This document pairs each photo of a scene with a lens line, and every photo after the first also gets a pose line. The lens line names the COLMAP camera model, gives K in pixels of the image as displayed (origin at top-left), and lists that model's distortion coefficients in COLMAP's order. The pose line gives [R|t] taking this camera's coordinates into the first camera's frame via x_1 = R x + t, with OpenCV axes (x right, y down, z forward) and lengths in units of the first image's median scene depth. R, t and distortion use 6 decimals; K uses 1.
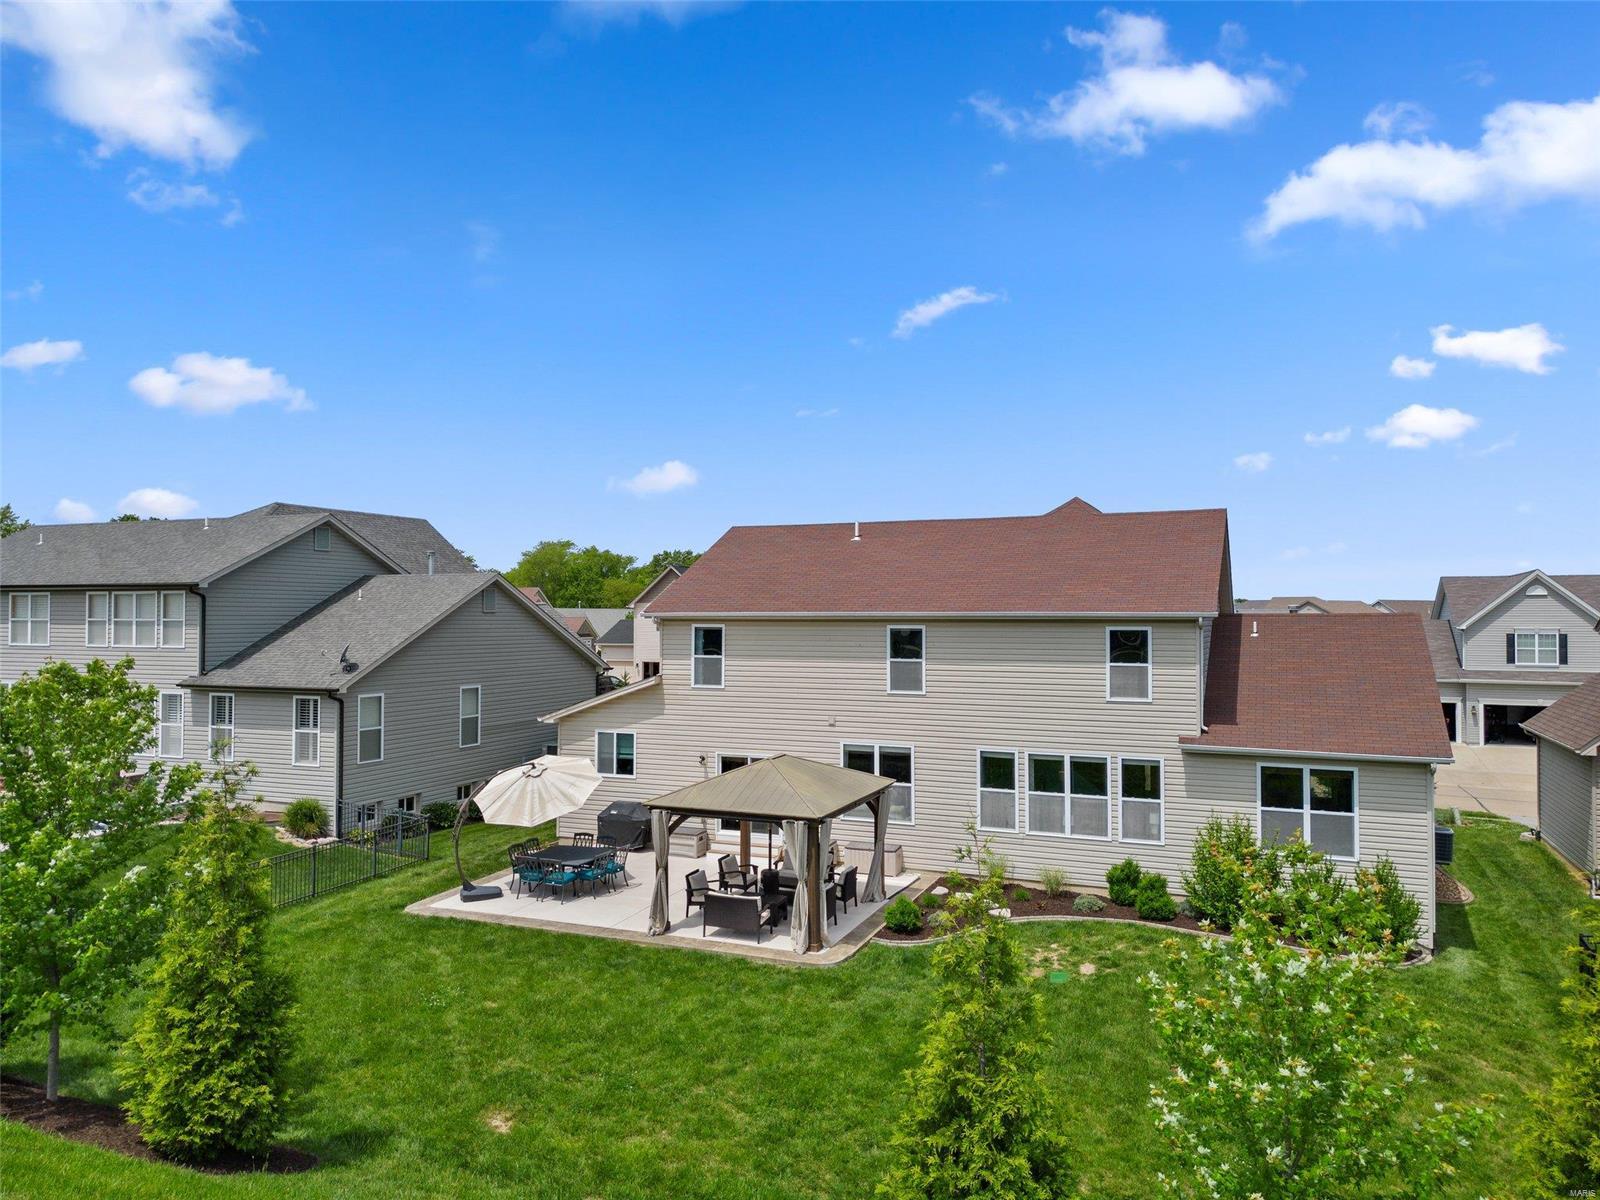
lens RADIAL K [[1135.9, 0, 800.0], [0, 1135.9, 600.0], [0, 0, 1]] dist [0.066364, -0.063198]
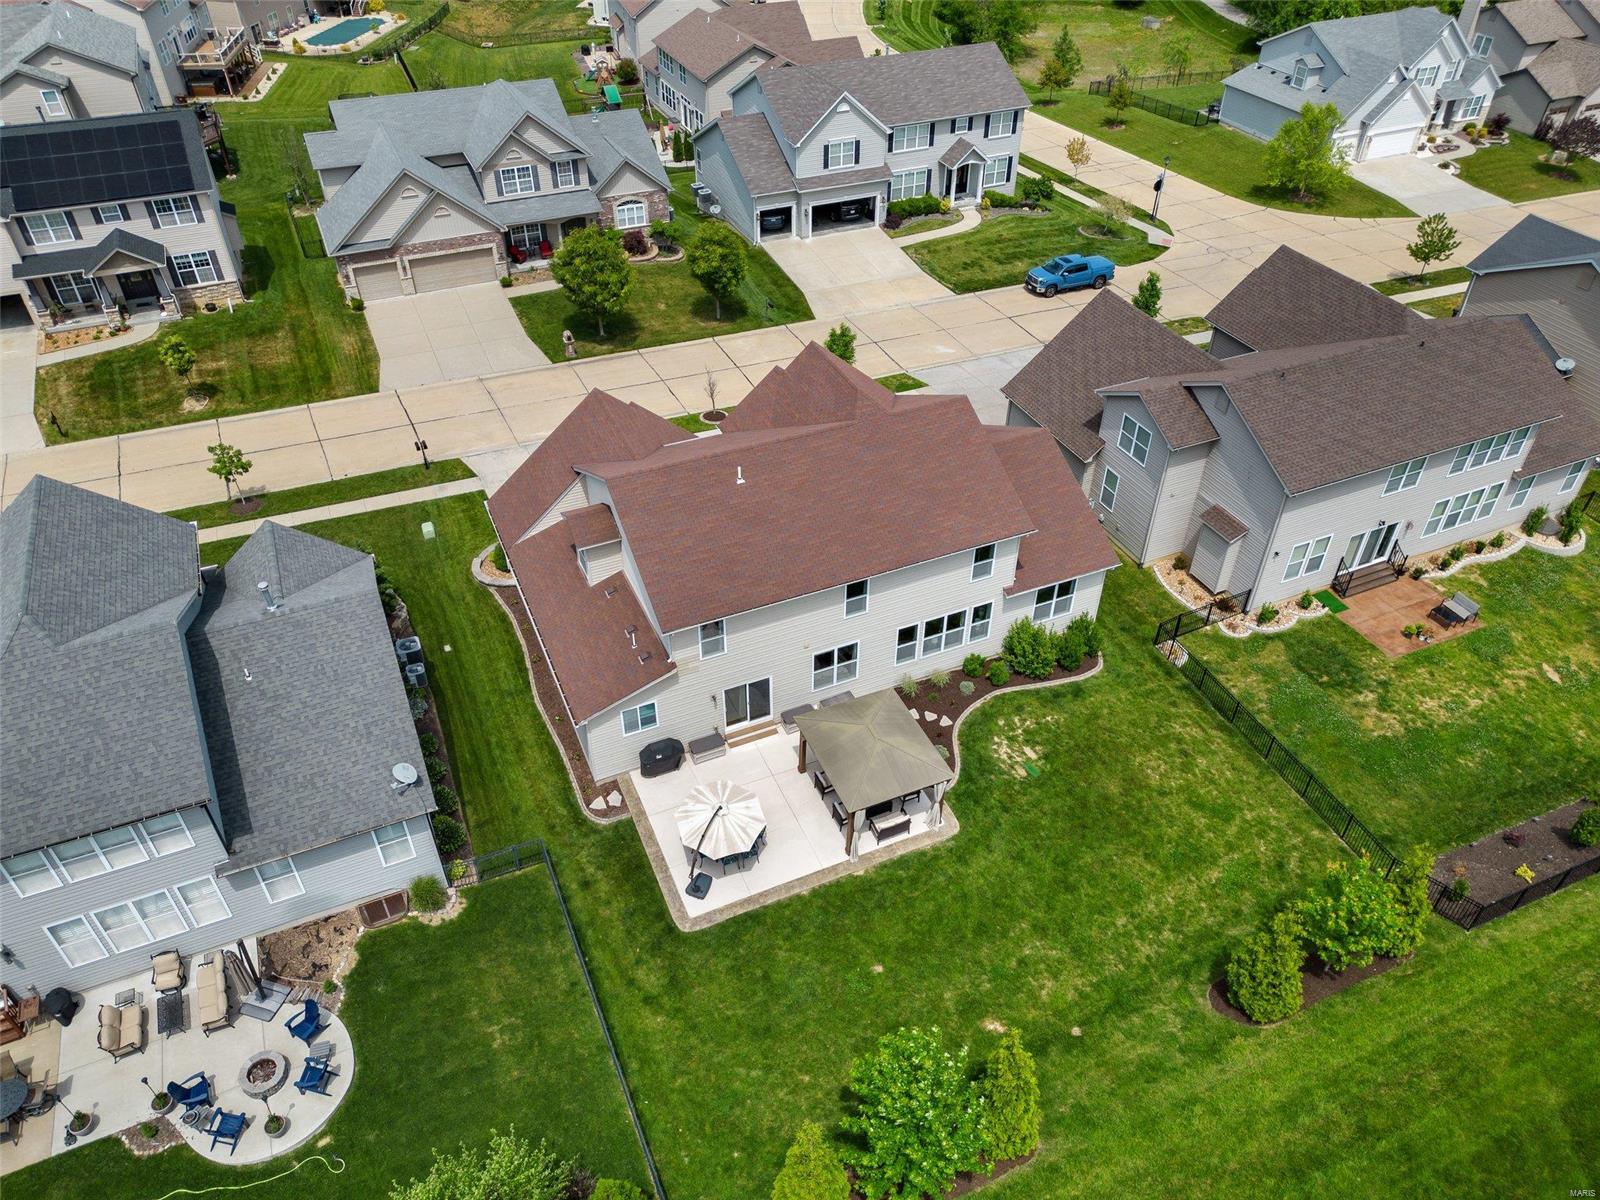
lens RADIAL K [[1135.9, 0, 800.0], [0, 1135.9, 600.0], [0, 0, 1]] dist [0.066364, -0.063198]
pose [[0.691852, -0.457241, 0.558812, -0.808929], [-0.003574, 0.771758, 0.635906, -0.913039], [-0.722030, -0.441950, 0.532308, 0.287209]]
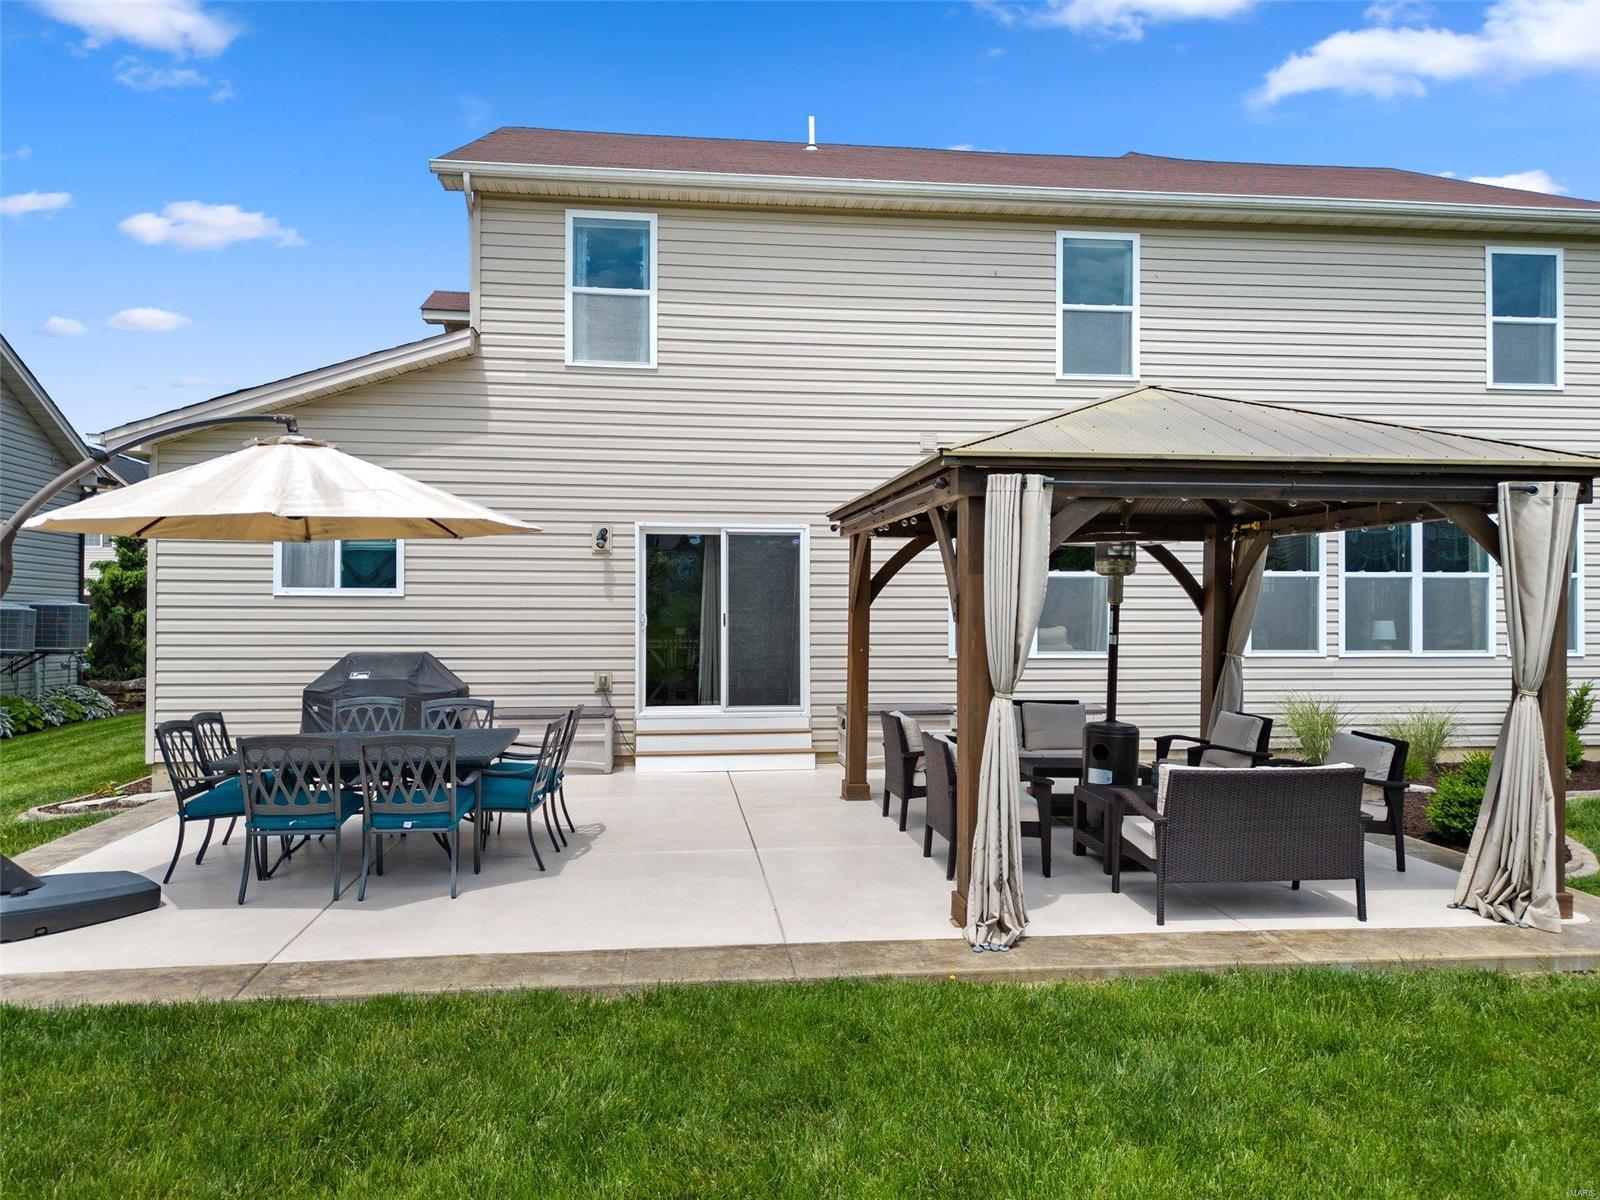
lens RADIAL K [[1135.9, 0, 800.0], [0, 1135.9, 600.0], [0, 0, 1]] dist [0.066364, -0.063198]
pose [[0.864069, 0.011834, 0.503235, -0.258449], [-0.005140, 0.999879, -0.014687, 0.188696], [-0.503348, 0.010104, 0.864025, 0.686101]]
